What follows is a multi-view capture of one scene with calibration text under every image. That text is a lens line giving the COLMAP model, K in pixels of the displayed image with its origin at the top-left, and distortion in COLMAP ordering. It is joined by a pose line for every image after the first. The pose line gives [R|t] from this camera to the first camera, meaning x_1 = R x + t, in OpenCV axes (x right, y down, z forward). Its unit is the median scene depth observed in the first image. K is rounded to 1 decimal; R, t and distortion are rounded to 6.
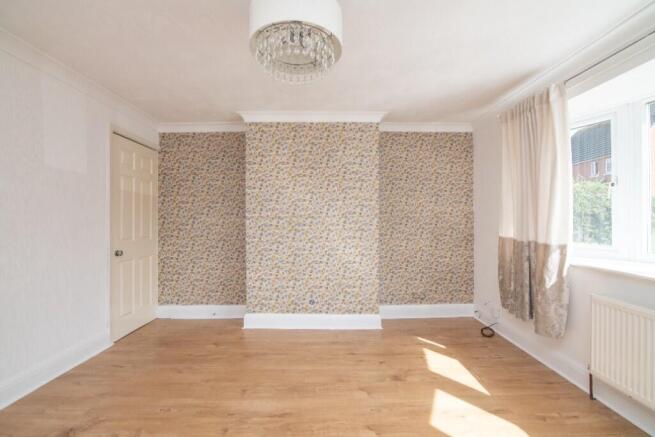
lens RADIAL K [[300.8, 0, 327.9], [0, 300.8, 216.5], [0, 0, 1]] dist [-0.021353, 0.000634]
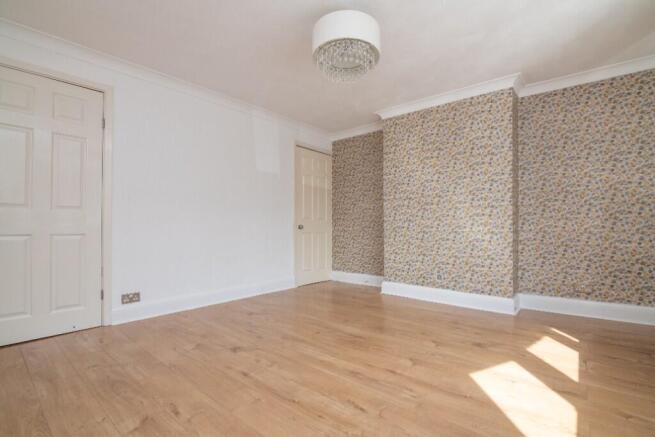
lens RADIAL K [[300.8, 0, 326.7], [0, 300.8, 222.2], [0, 0, 1]] dist [-0.021353, 0.000634]
pose [[0.759790, -0.005115, -0.650148, 0.326383], [0.006669, 0.999978, -0.000073, 0.089948], [0.650134, -0.004281, 0.759808, -0.045110]]
